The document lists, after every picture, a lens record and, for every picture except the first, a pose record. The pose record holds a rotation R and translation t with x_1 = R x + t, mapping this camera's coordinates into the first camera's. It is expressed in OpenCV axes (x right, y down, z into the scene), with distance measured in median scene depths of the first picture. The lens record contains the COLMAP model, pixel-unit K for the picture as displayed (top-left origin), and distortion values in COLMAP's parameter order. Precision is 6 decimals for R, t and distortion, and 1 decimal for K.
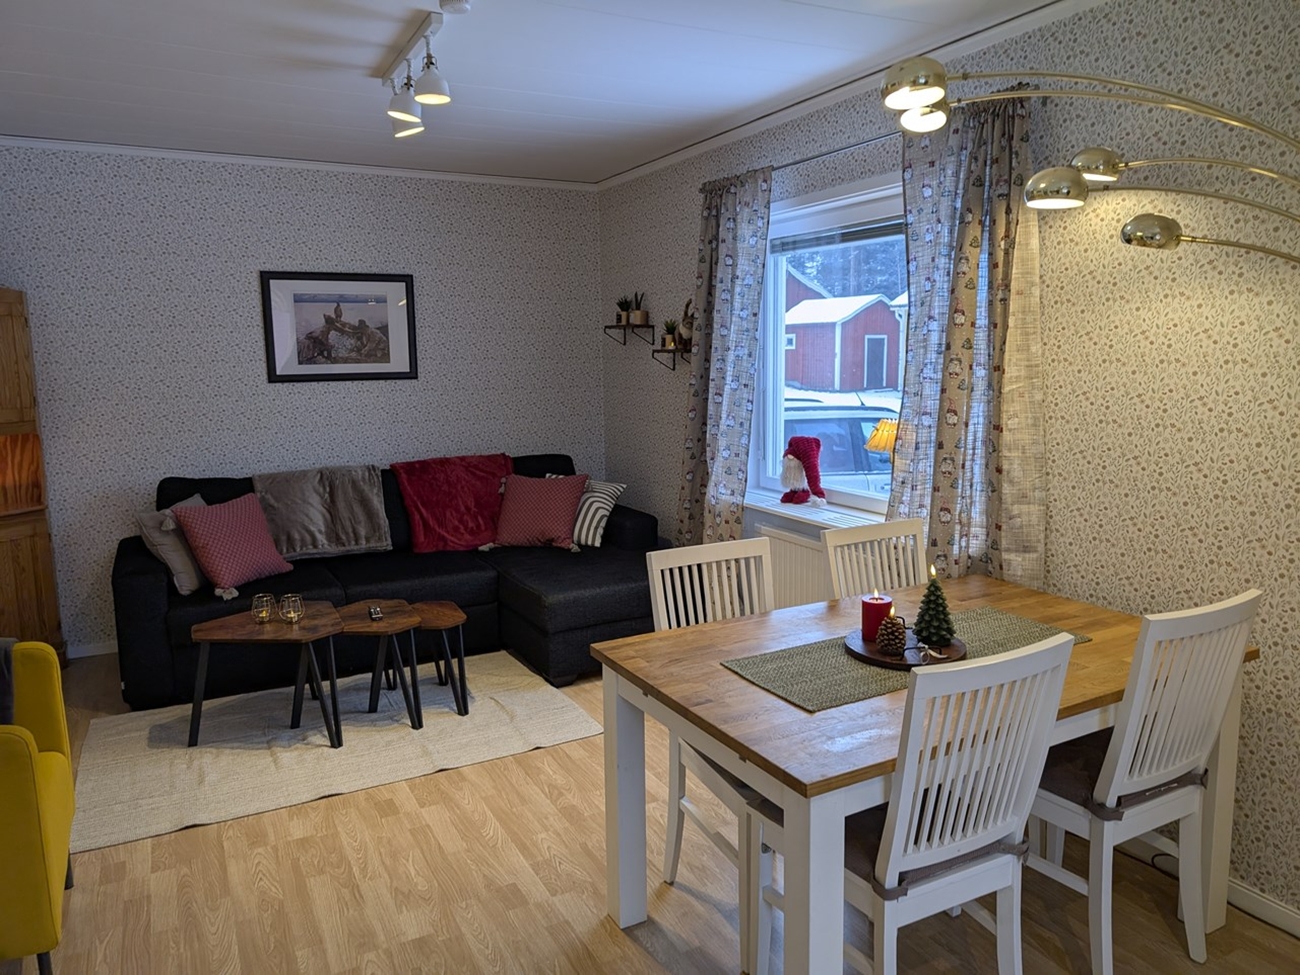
lens RADIAL K [[933.7, 0, 666.7], [0, 933.7, 482.3], [0, 0, 1]] dist [0.037725, -0.026372]
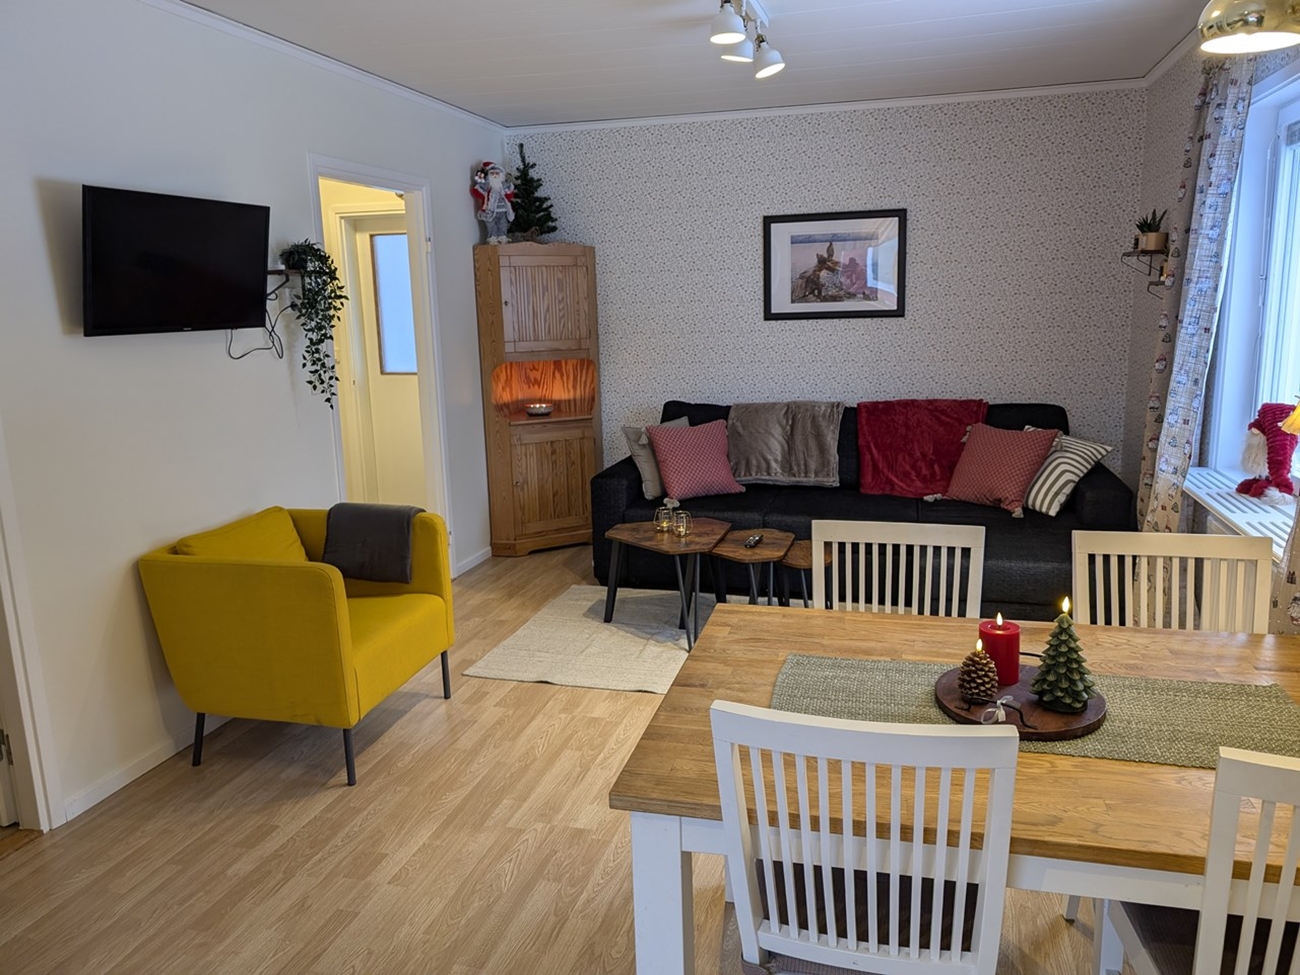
lens RADIAL K [[928.2, 0, 665.1], [0, 928.2, 468.7], [0, 0, 1]] dist [0.046802, -0.070418]
pose [[0.725635, 0.119714, -0.677585, 0.255682], [-0.081502, 0.992770, 0.088119, -0.021290], [0.683235, -0.008718, 0.730146, 0.137465]]
